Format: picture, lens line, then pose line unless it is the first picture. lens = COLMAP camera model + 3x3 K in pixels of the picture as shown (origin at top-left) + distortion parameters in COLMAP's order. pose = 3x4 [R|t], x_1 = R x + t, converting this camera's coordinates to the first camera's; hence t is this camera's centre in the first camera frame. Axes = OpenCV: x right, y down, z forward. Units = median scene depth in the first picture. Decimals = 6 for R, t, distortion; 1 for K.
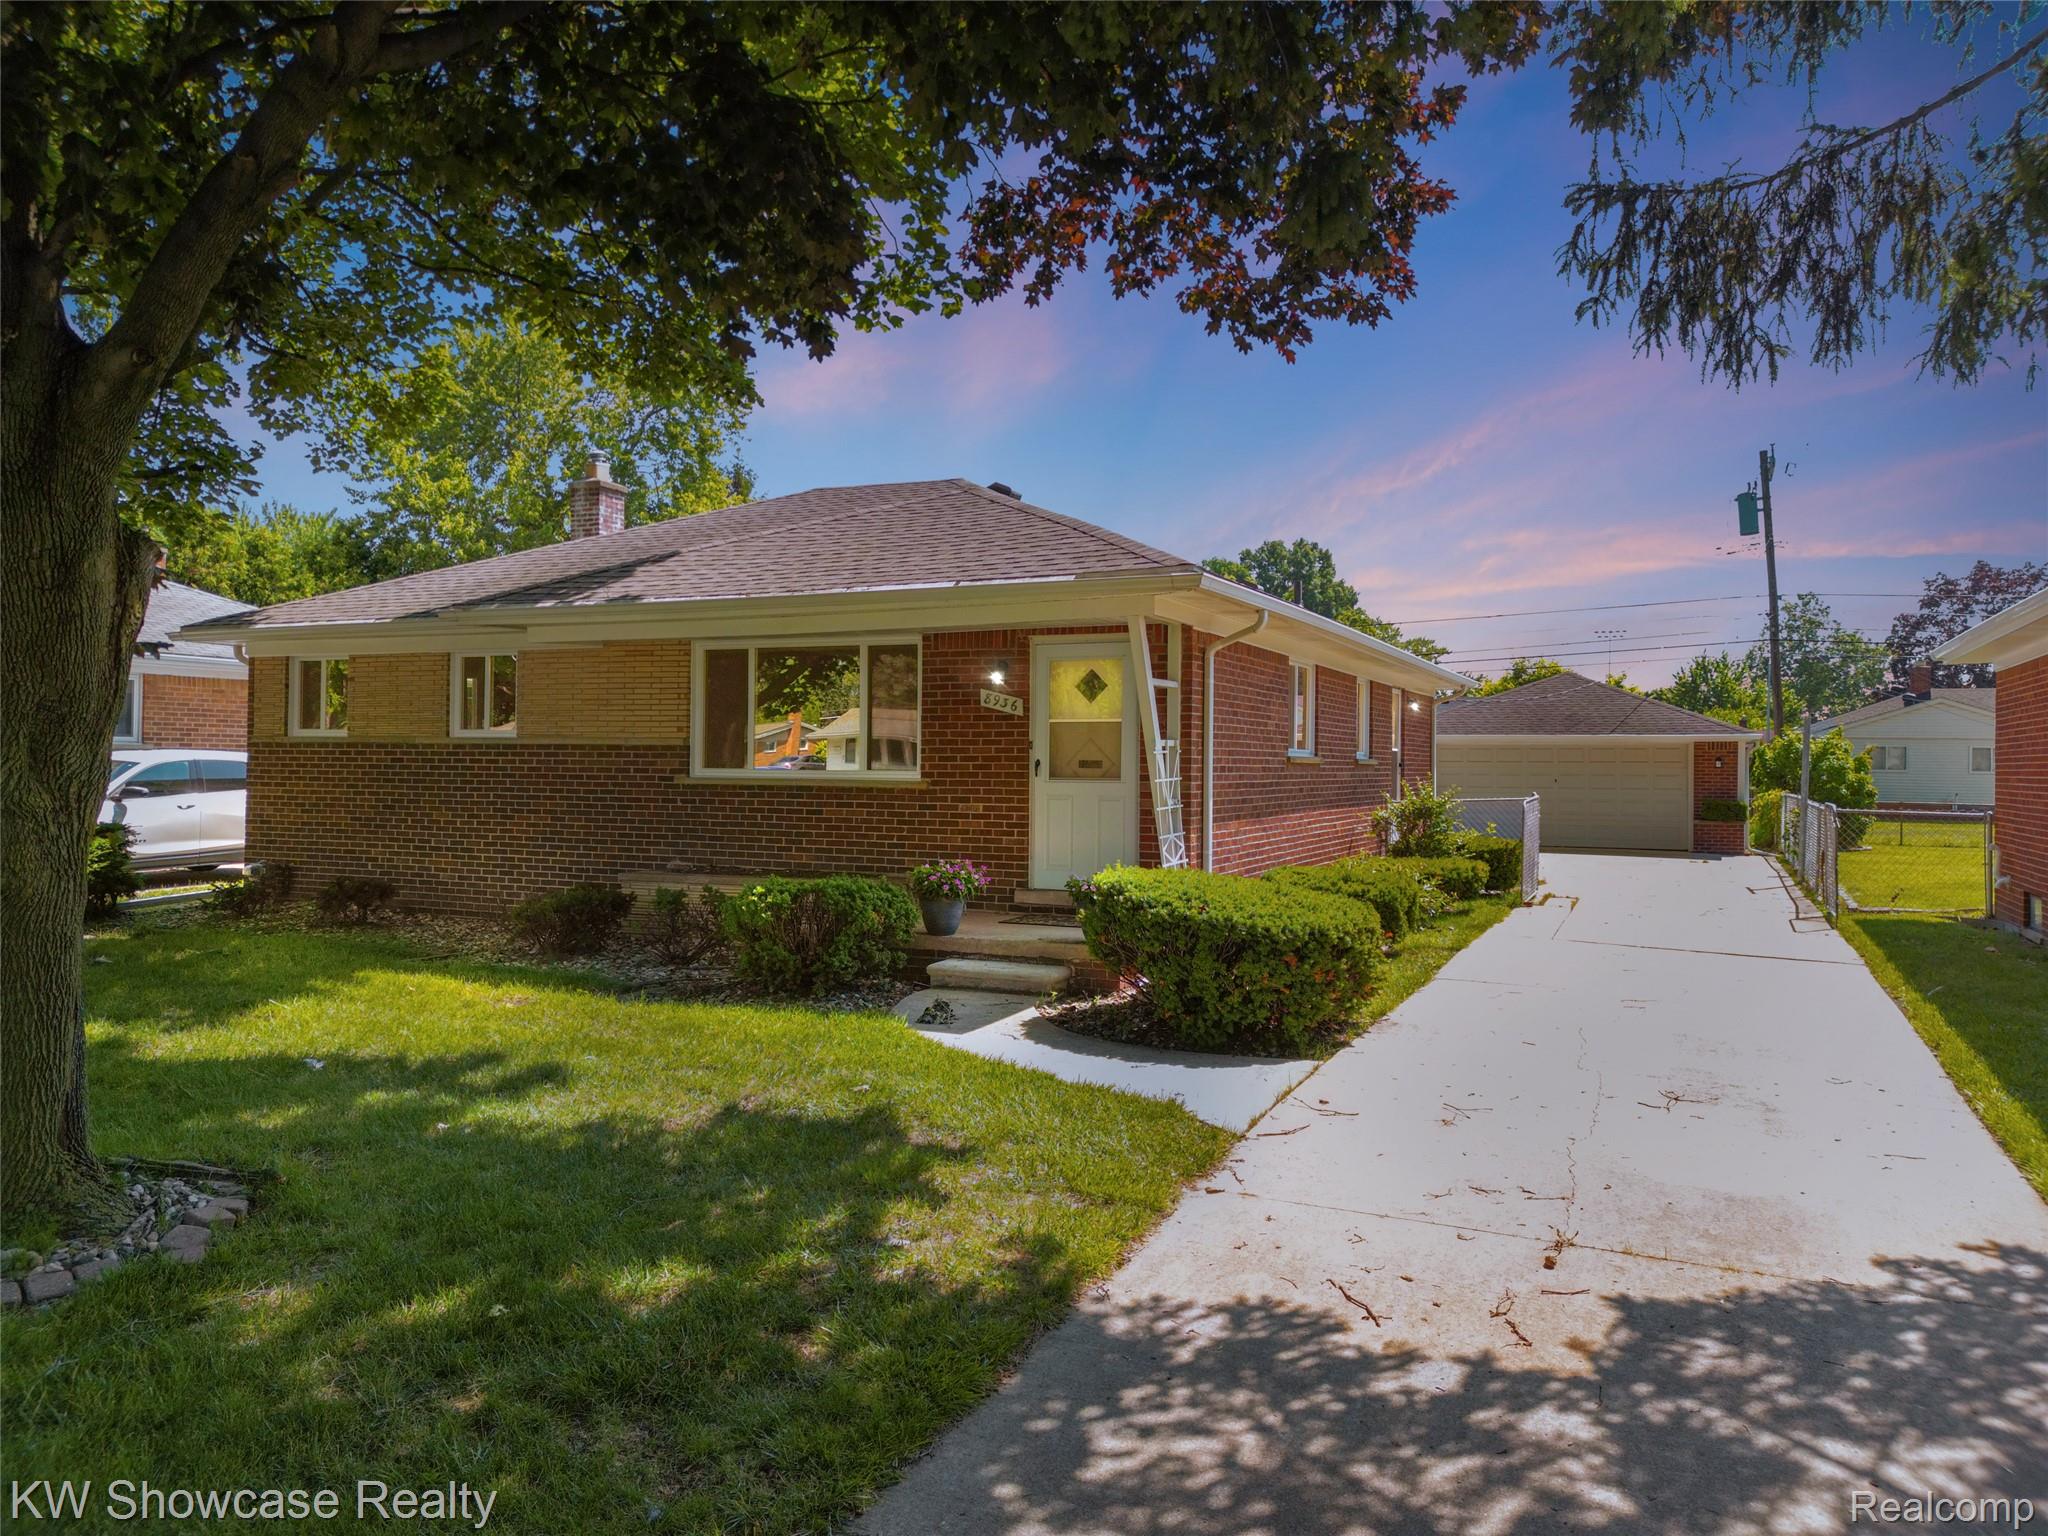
lens RADIAL K [[1406.0, 0, 1032.0], [0, 1406.0, 718.4], [0, 0, 1]] dist [-0.005194, 0.000217]
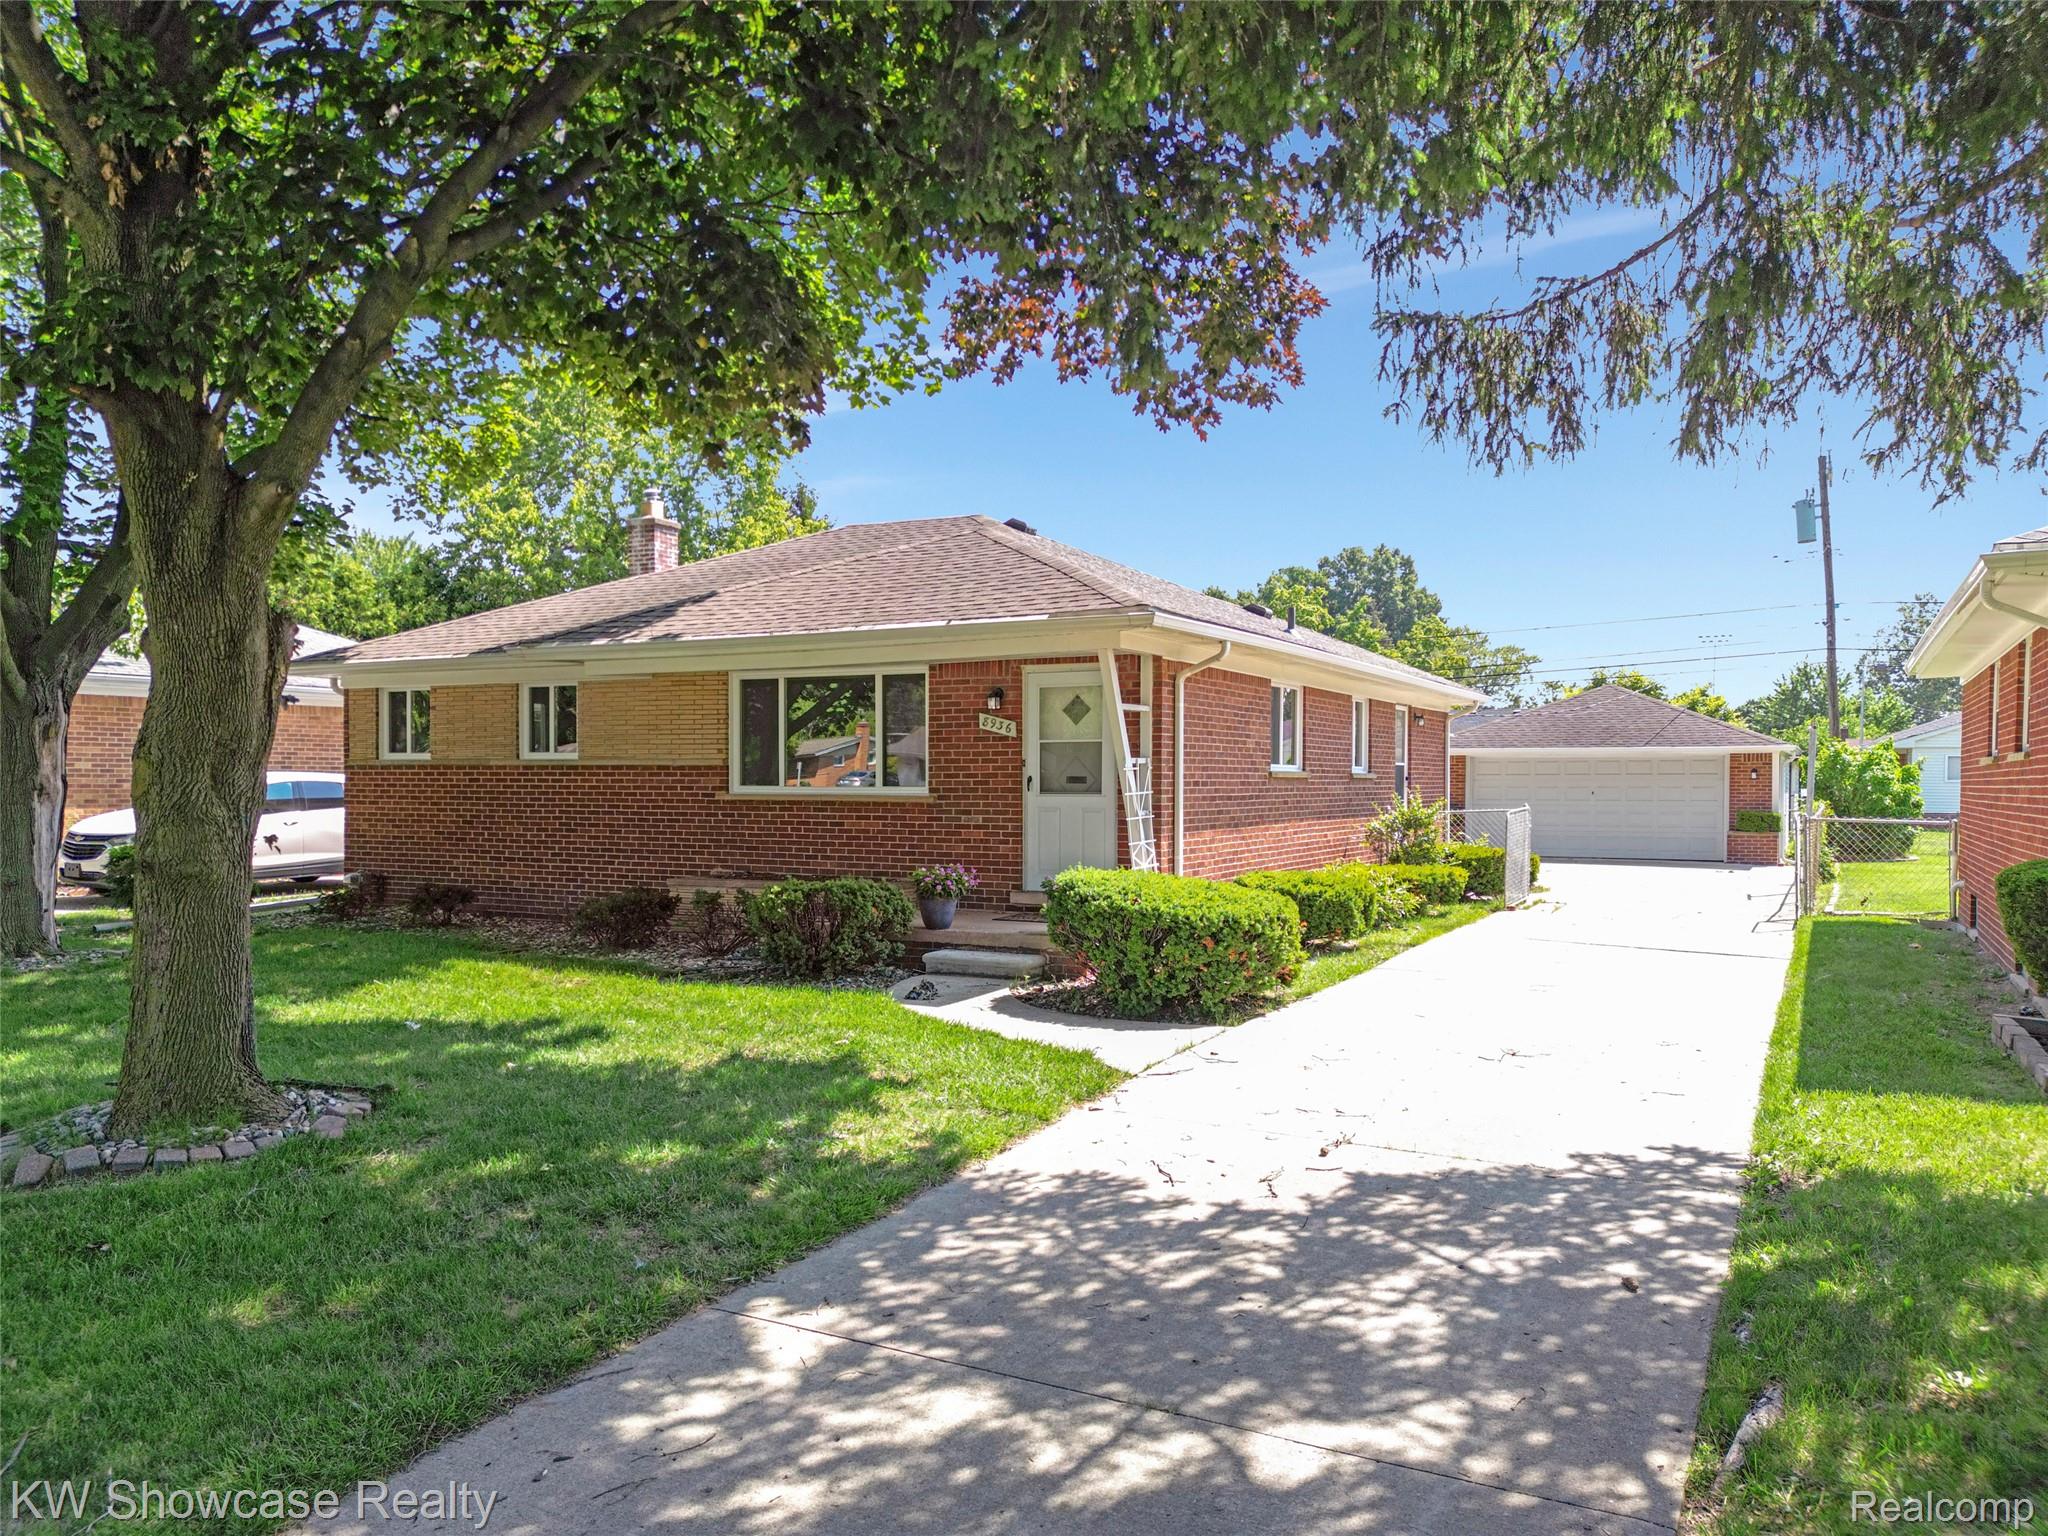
lens RADIAL K [[1452.6, 0, 1024.0], [0, 1452.6, 768.0], [0, 0, 1]] dist [0.001768, 0.000708]
pose [[0.997951, -0.007248, -0.063564, 0.085667], [0.008802, 0.999668, 0.024205, -0.006137], [0.063368, -0.024714, 0.997684, -0.184794]]
